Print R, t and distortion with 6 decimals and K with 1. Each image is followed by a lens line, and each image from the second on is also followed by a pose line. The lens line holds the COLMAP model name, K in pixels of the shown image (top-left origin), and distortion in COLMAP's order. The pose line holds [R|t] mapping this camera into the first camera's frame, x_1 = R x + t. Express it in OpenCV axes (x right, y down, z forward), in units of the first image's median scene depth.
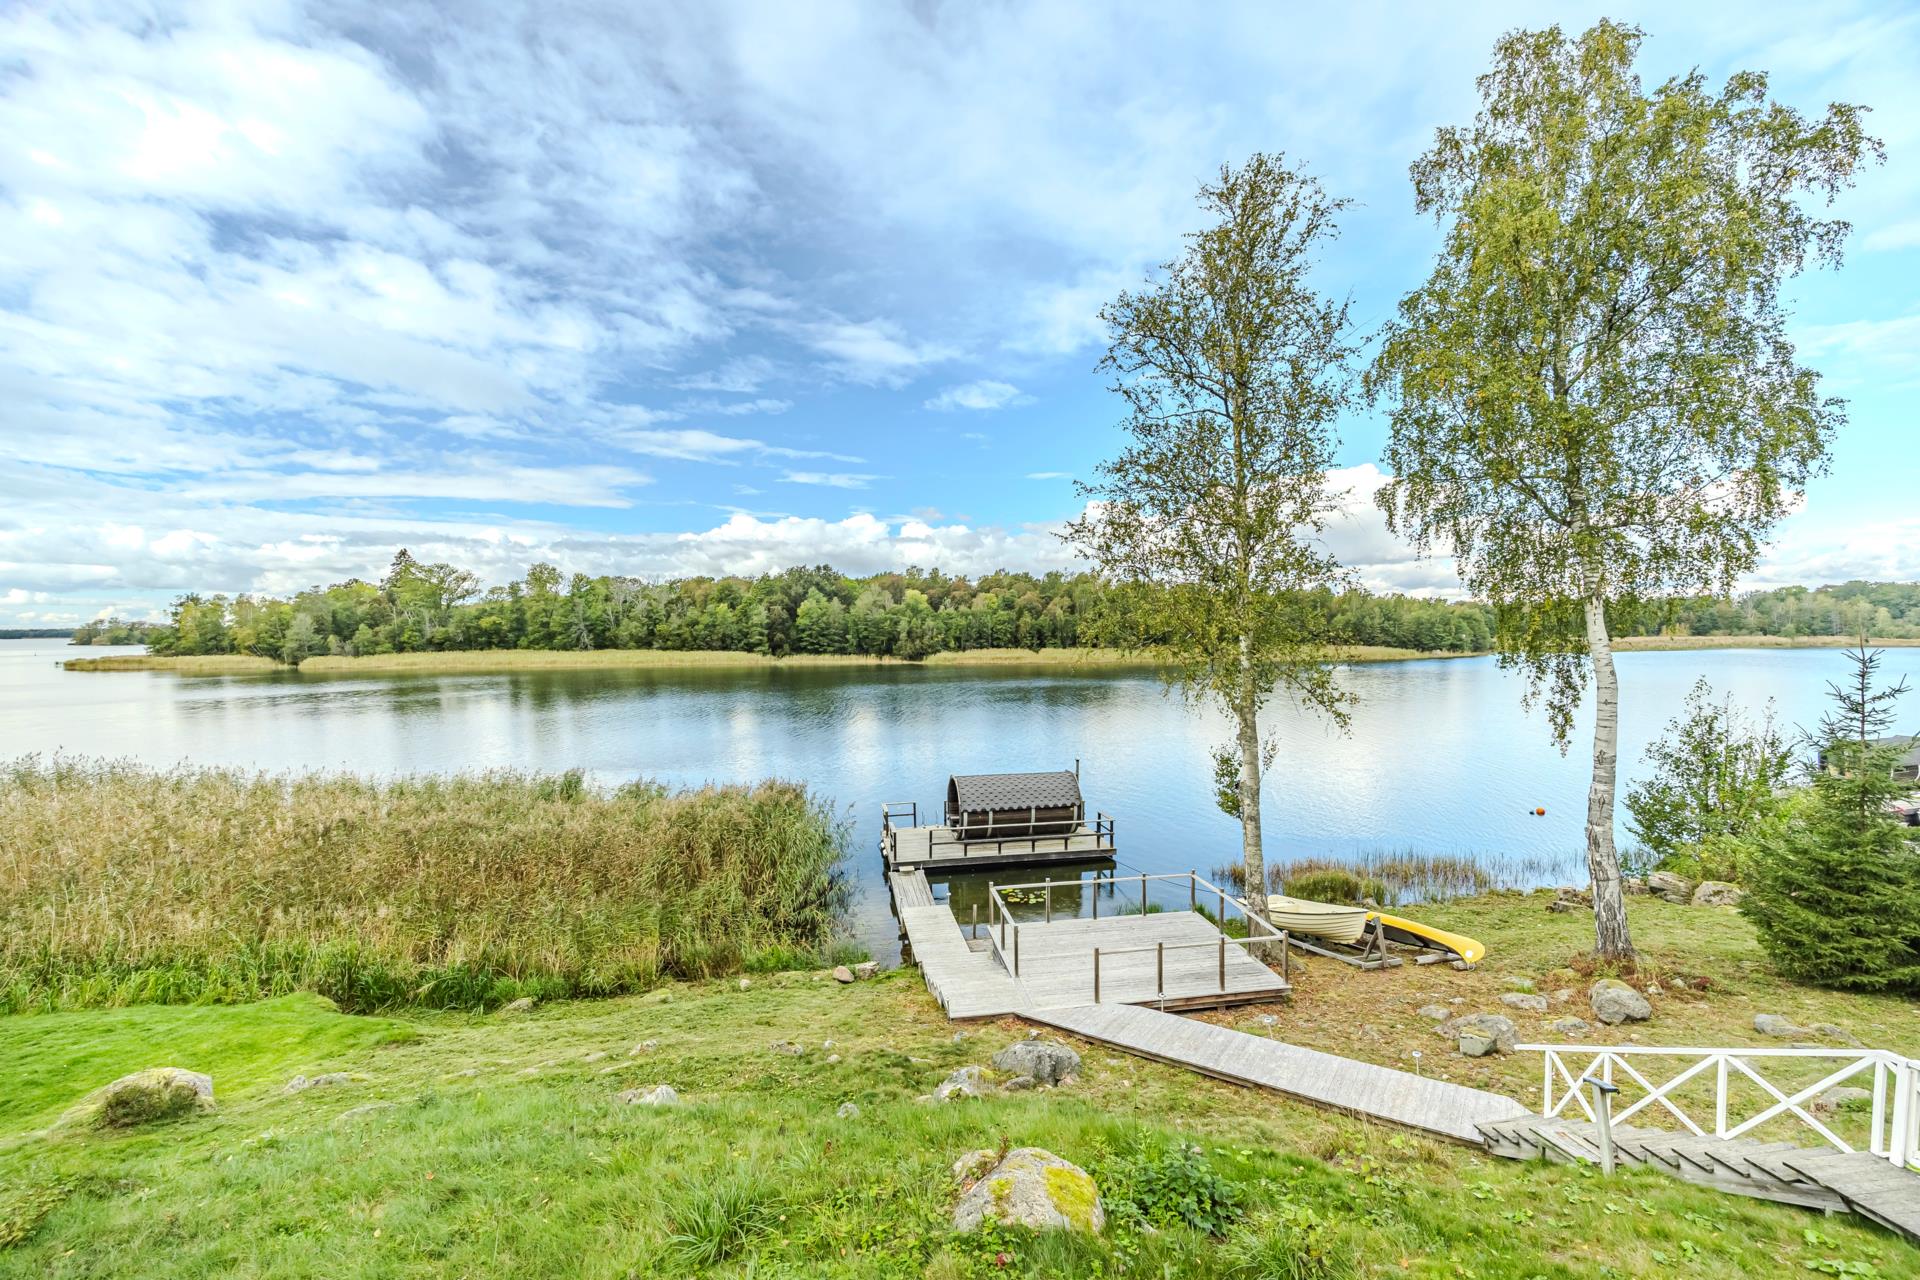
lens RADIAL K [[719.7, 0, 959.9], [0, 719.7, 632.0], [0, 0, 1]] dist [-0.004532, 0.001320]
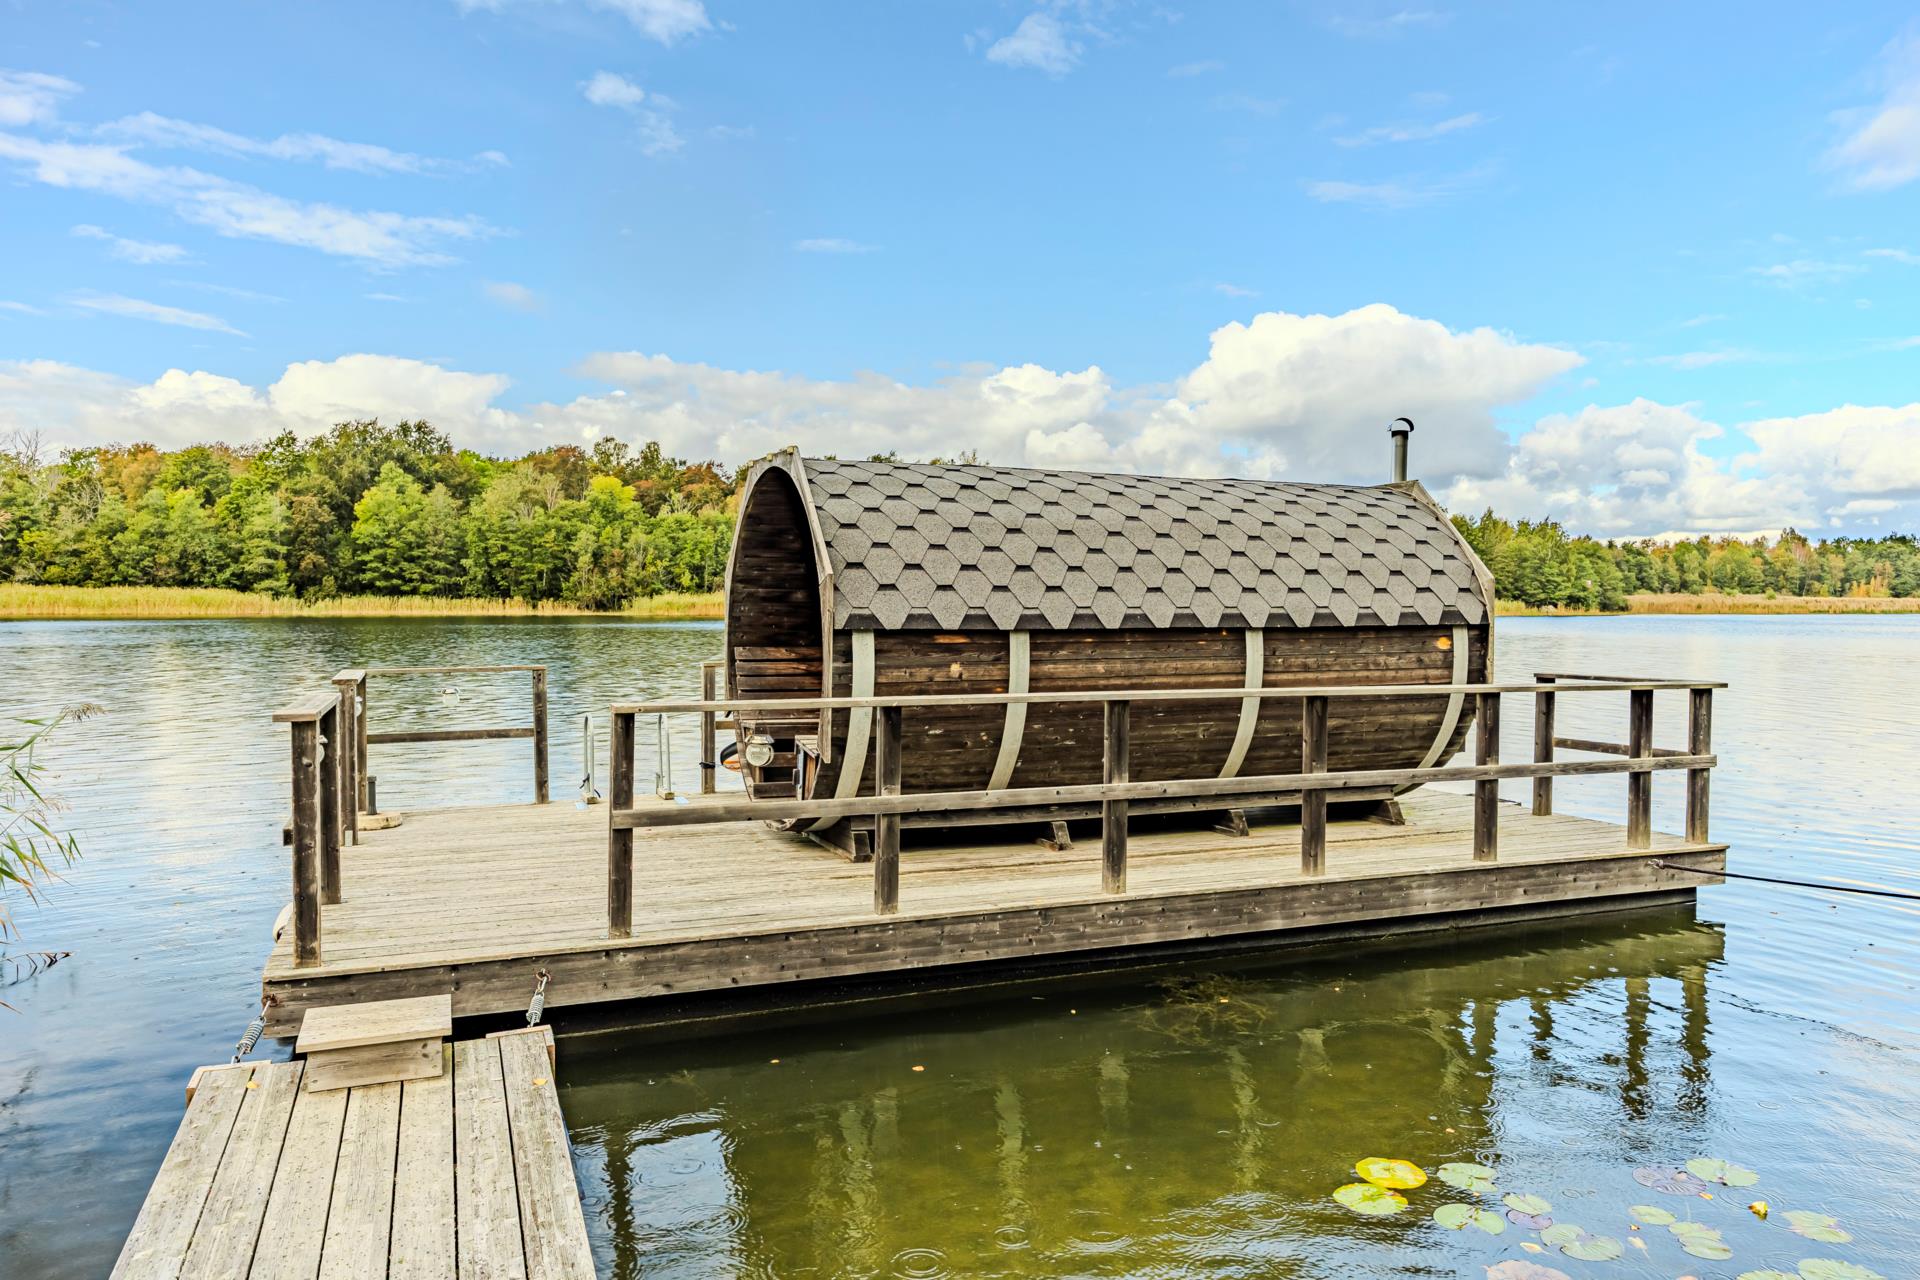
lens RADIAL K [[1349.2, 0, 950.4], [0, 1349.2, 587.3], [0, 0, 1]] dist [0.007181, -0.022099]
pose [[0.982996, 0.007396, 0.183476, -0.026064], [-0.008184, 0.999960, 0.003539, 0.237465], [-0.183443, -0.004980, 0.983018, 0.711013]]
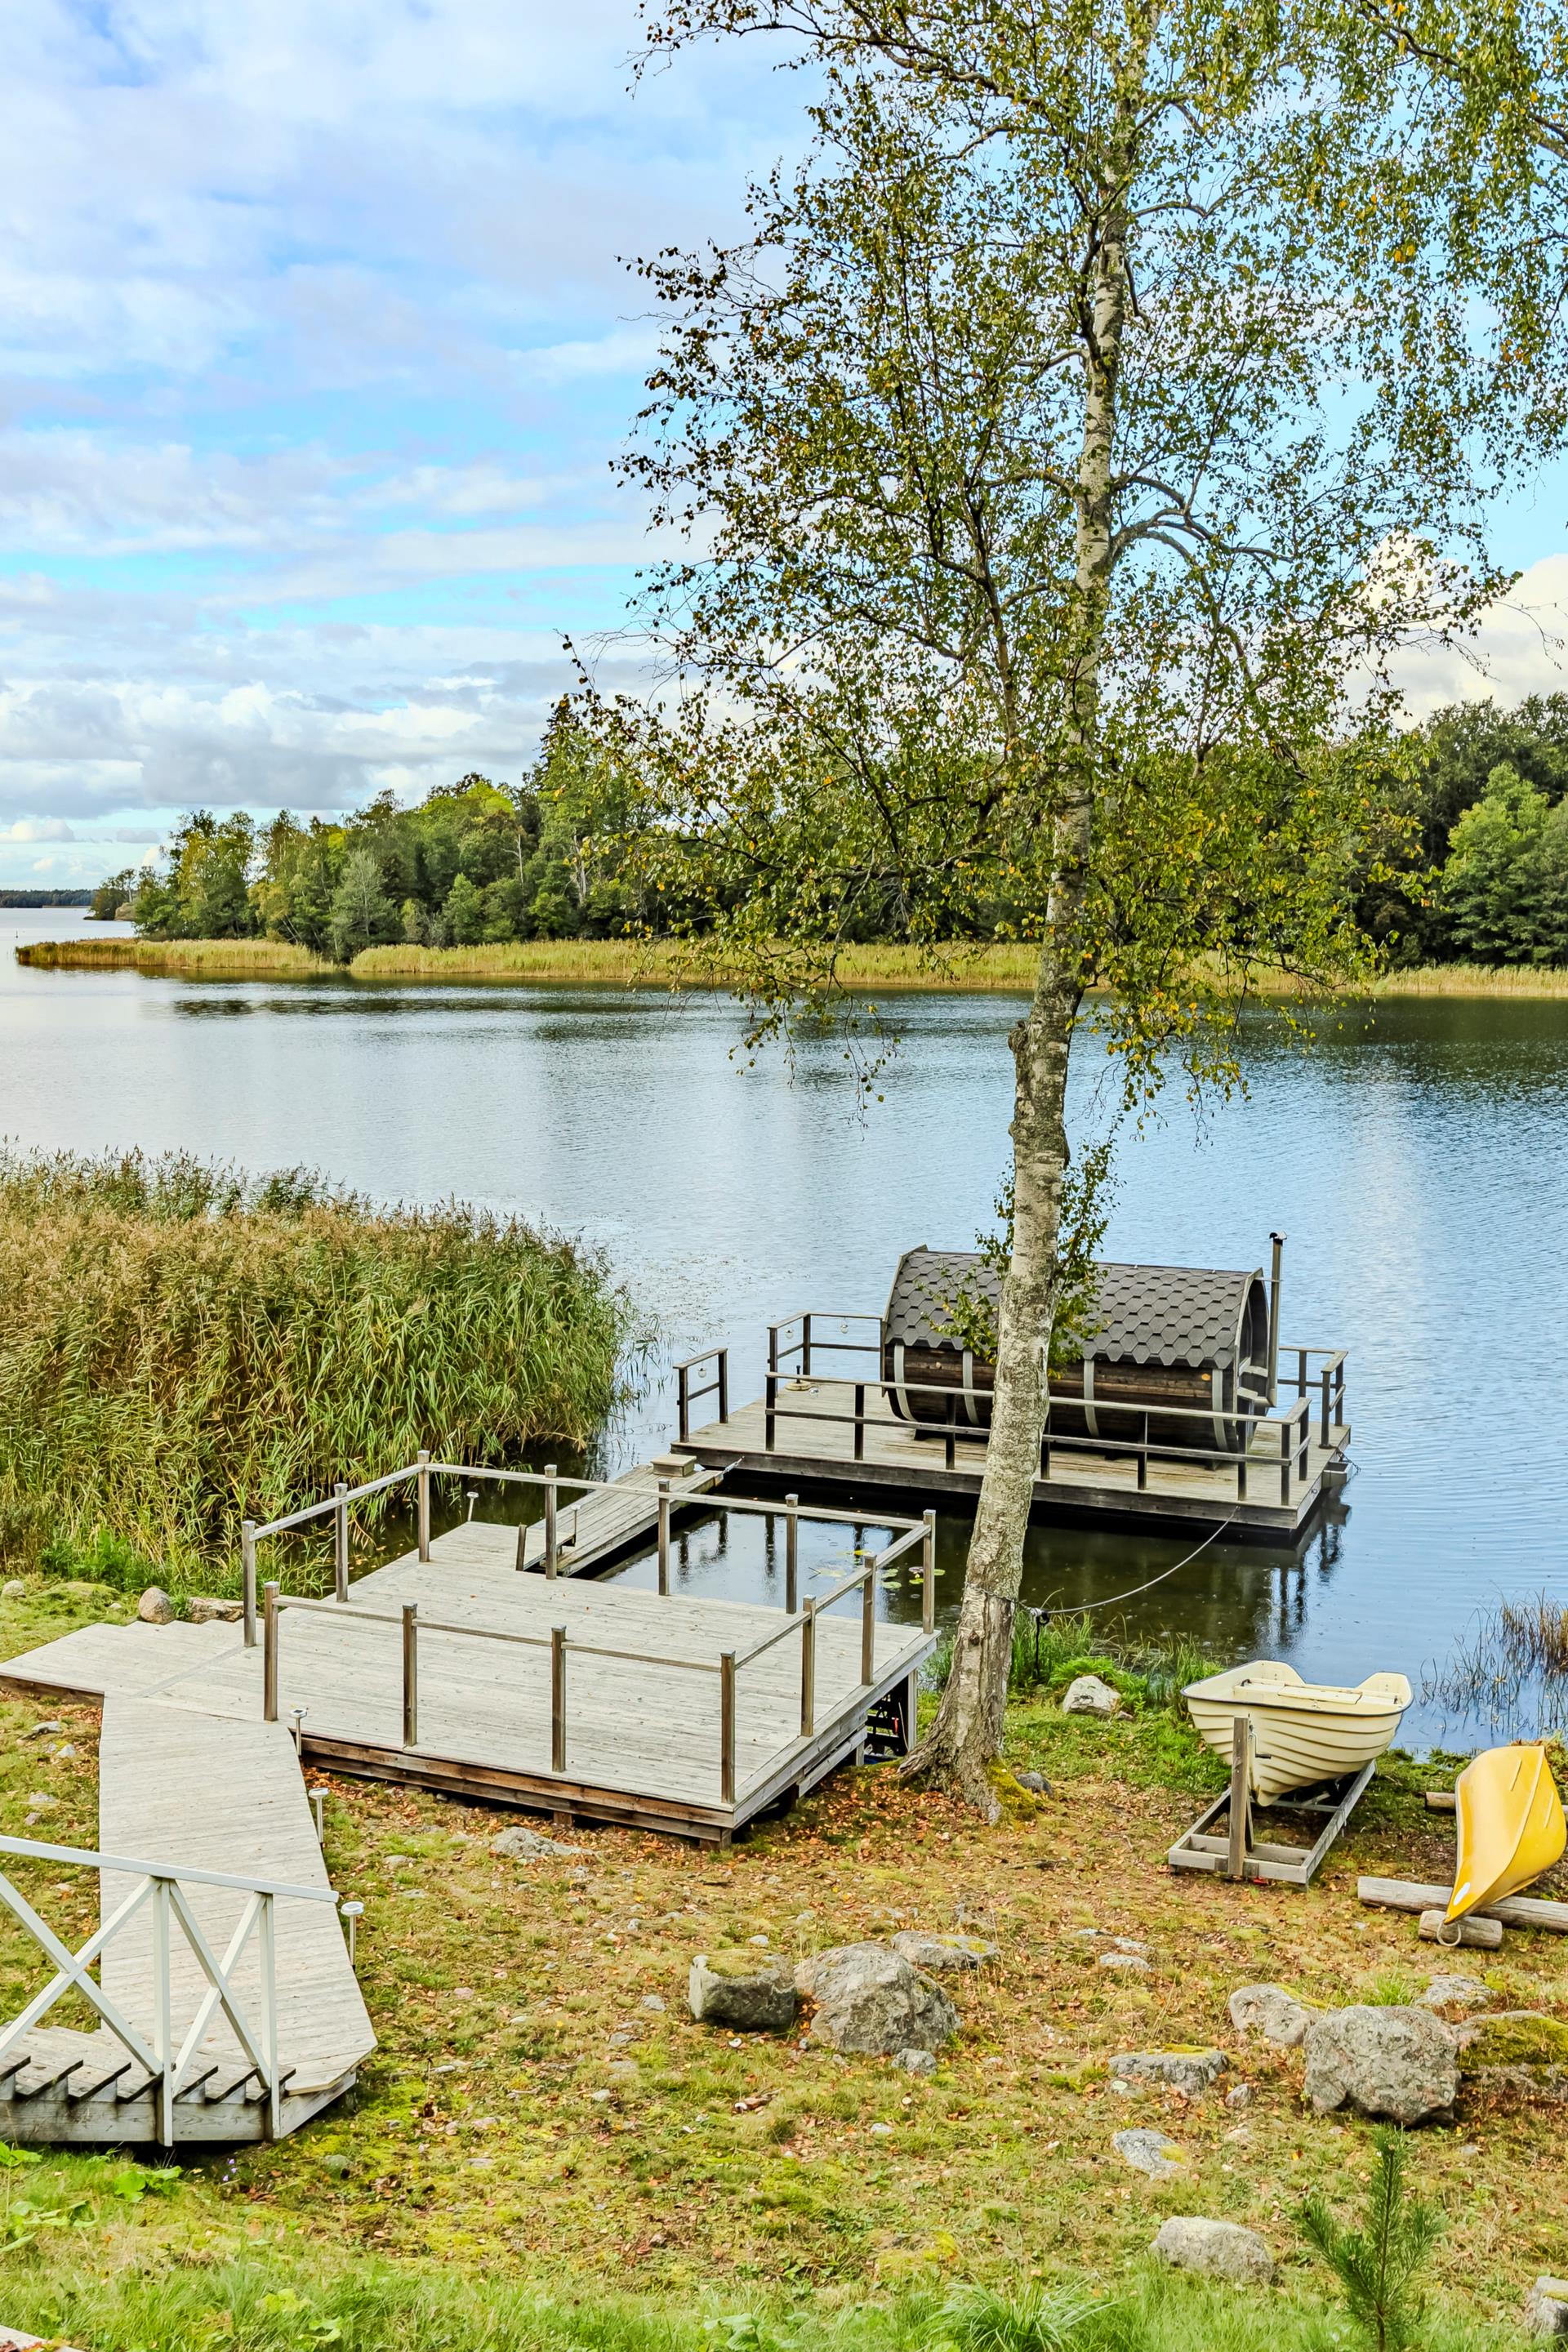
lens RADIAL K [[2114.1, 0, 832.0], [0, 2114.1, 1054.3], [0, 0, 1]] dist [0.000591, 0.011707]
pose [[0.858164, 0.045215, -0.511381, 0.511575], [-0.008665, 0.997248, 0.073632, 0.027249], [0.513303, -0.058757, 0.856194, 0.085241]]
